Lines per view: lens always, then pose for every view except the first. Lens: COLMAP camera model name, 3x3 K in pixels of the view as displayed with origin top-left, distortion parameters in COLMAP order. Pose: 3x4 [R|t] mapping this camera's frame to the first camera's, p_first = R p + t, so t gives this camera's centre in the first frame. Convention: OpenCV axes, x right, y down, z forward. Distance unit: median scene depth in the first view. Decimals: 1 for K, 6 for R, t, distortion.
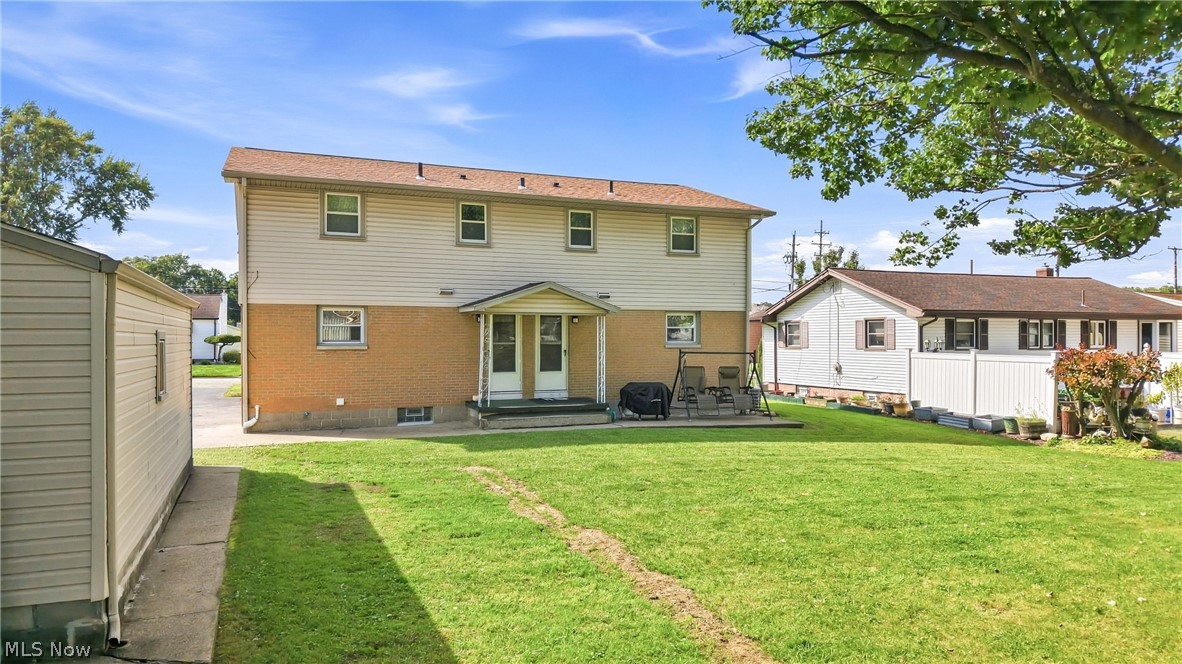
lens RADIAL K [[788.3, 0, 591.3], [0, 788.3, 334.1], [0, 0, 1]] dist [0.056296, -0.067942]
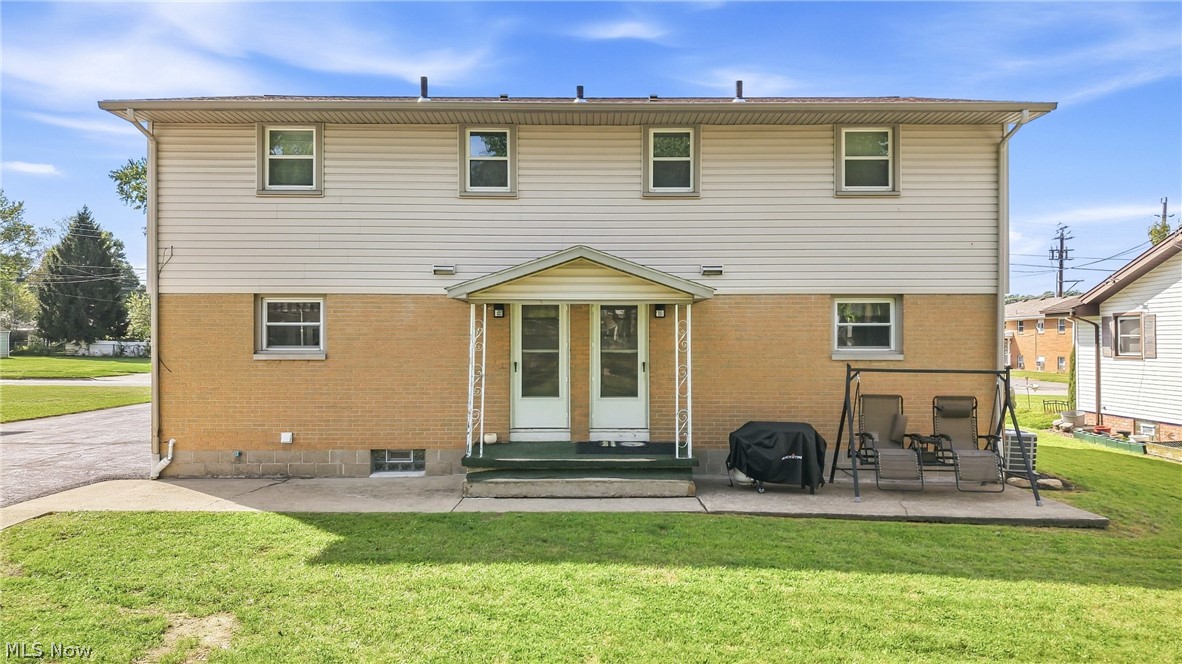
lens RADIAL K [[788.3, 0, 591.3], [0, 788.3, 334.1], [0, 0, 1]] dist [0.056296, -0.067942]
pose [[0.927385, -0.001535, -0.374104, 0.155327], [0.001379, 0.999999, -0.000685, -0.001129], [0.374105, 0.000119, 0.927386, 0.424894]]
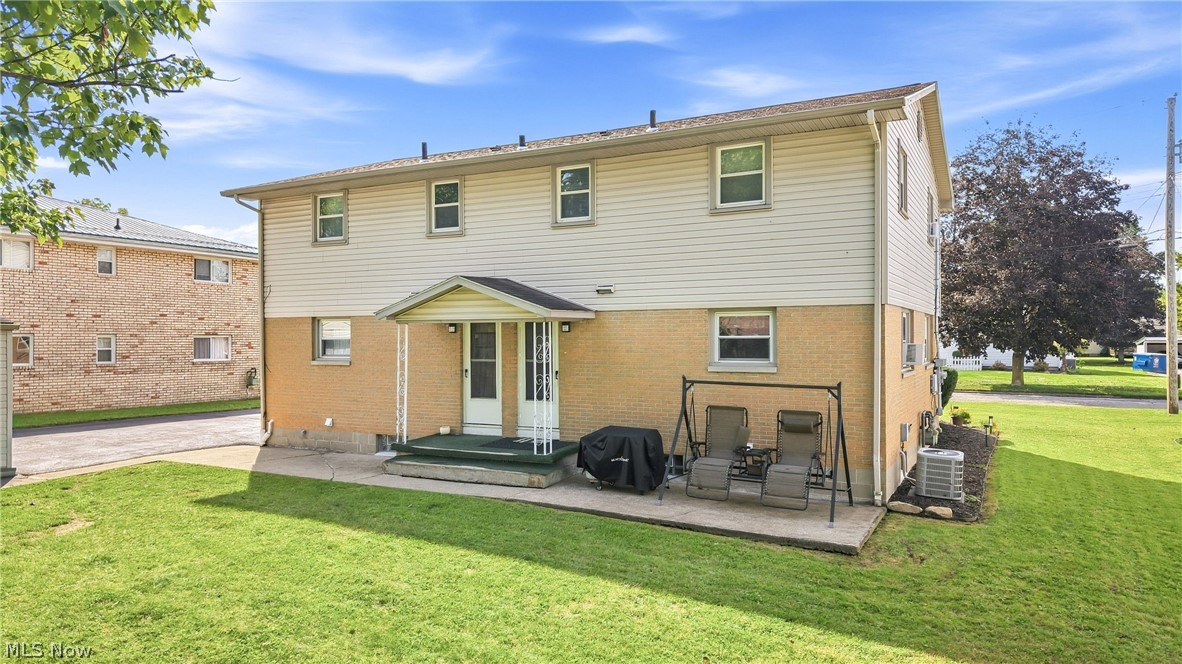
lens RADIAL K [[781.2, 0, 591.0], [0, 781.2, 332.0], [0, 0, 1]] dist [0.109957, -0.168719]
pose [[0.638308, -0.007678, -0.769743, 0.517929], [0.008957, 0.999957, -0.002547, -0.012098], [0.769729, -0.005269, 0.638349, 0.583796]]
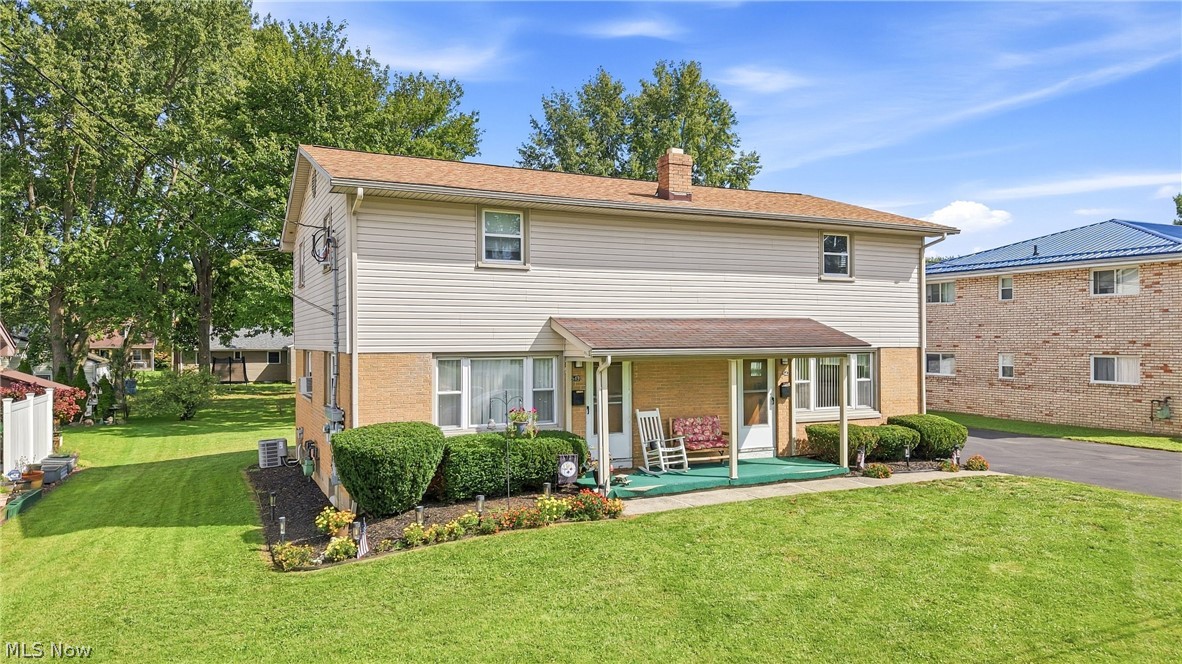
lens RADIAL K [[788.3, 0, 591.3], [0, 788.3, 334.1], [0, 0, 1]] dist [0.056296, -0.067942]
pose [[-0.997929, 0.004755, -0.064153, -0.098647], [0.005812, 0.999850, -0.016294, -0.032919], [0.064066, -0.016633, -0.997807, 2.159630]]
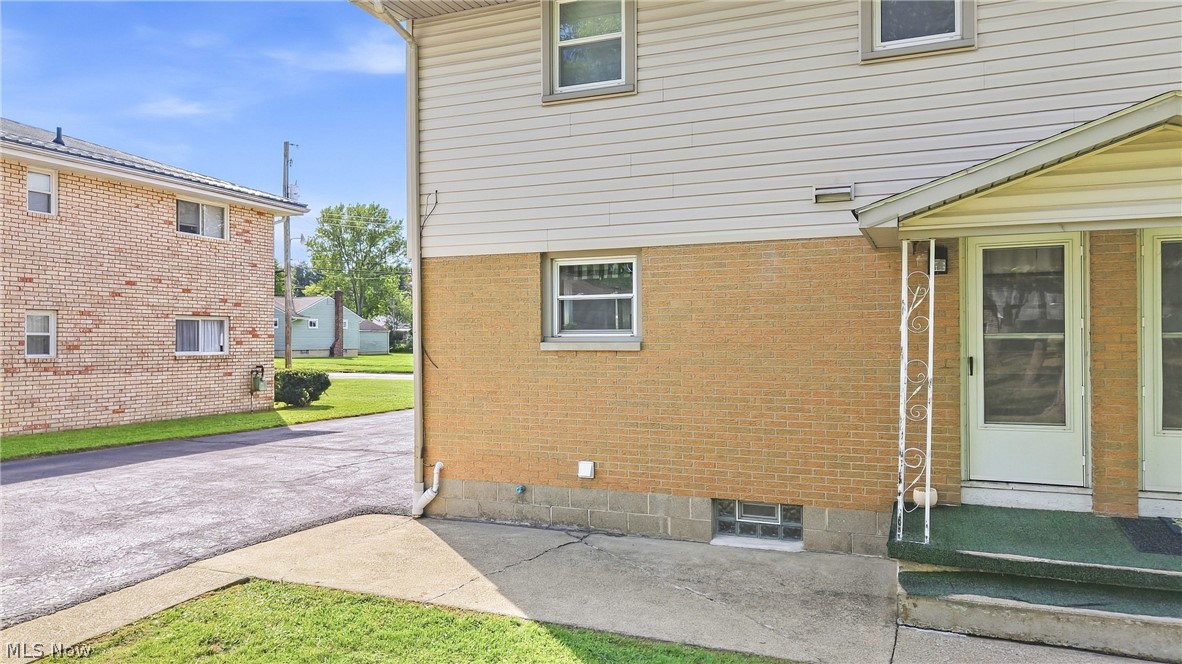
lens RADIAL K [[796.6, 0, 591.0], [0, 796.6, 332.0], [0, 0, 1]] dist [0.051625, -0.063406]
pose [[0.708455, -0.008273, -0.705707, -0.002387], [0.008101, 0.999961, -0.003589, 0.009665], [0.705709, -0.003174, 0.708494, 0.618273]]
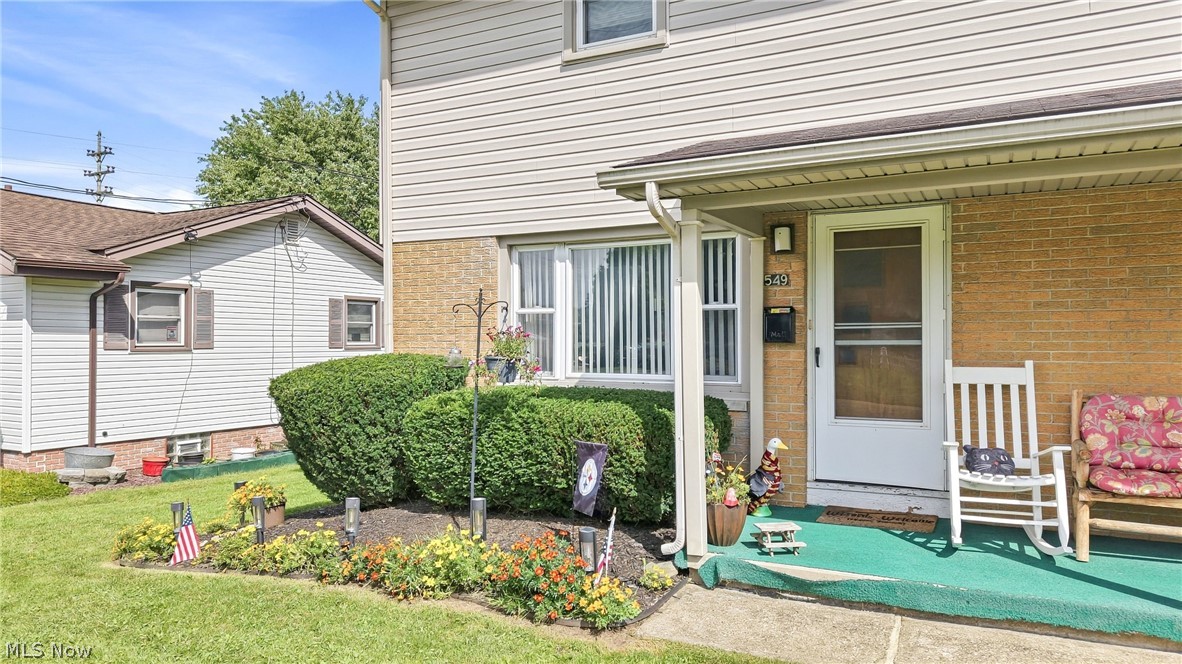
lens RADIAL K [[788.3, 0, 591.3], [0, 788.3, 334.1], [0, 0, 1]] dist [0.056296, -0.067942]
pose [[-0.647905, 0.008356, 0.761675, -0.319650], [-0.004095, 0.999887, -0.014453, 0.022678], [-0.761710, -0.012483, -0.647797, 1.684955]]
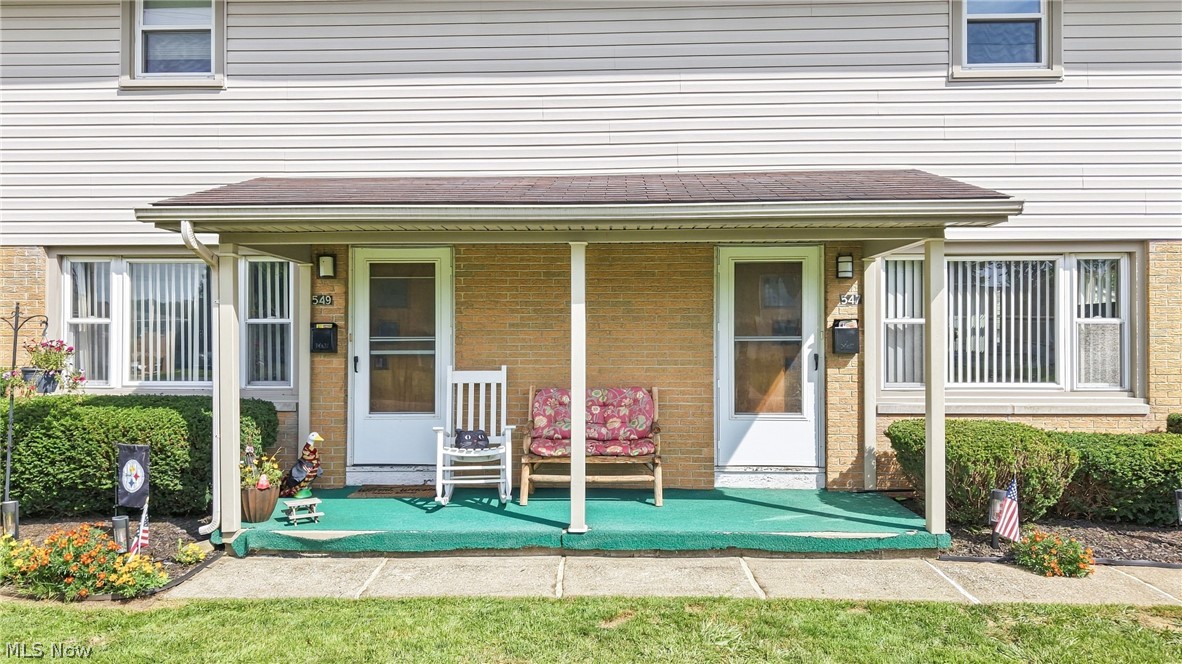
lens RADIAL K [[796.6, 0, 591.0], [0, 796.6, 332.0], [0, 0, 1]] dist [0.051625, -0.063406]
pose [[-0.913953, 0.005515, 0.405782, -0.398208], [-0.001921, 0.999838, -0.017915, 0.018068], [-0.405815, -0.017152, -0.913794, 1.720769]]
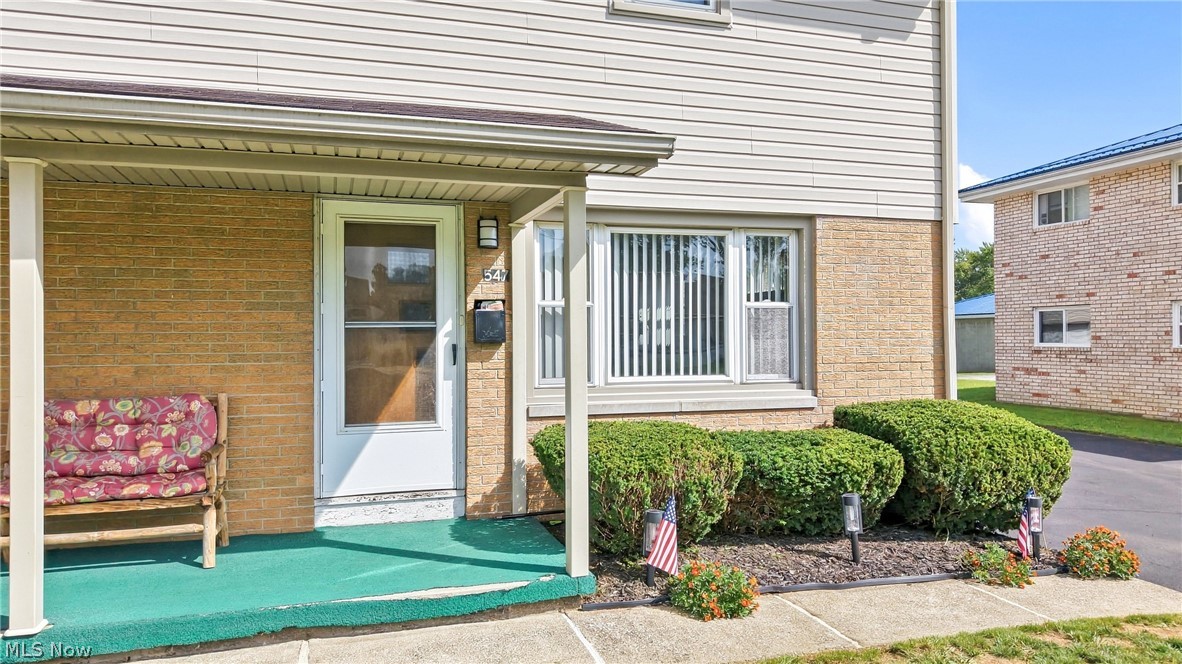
lens RADIAL K [[796.6, 0, 591.0], [0, 796.6, 332.0], [0, 0, 1]] dist [0.051625, -0.063406]
pose [[-0.996031, 0.009027, 0.088550, -0.417945], [0.007368, 0.999791, -0.019046, 0.022860], [-0.088703, -0.018318, -0.995890, 1.622027]]
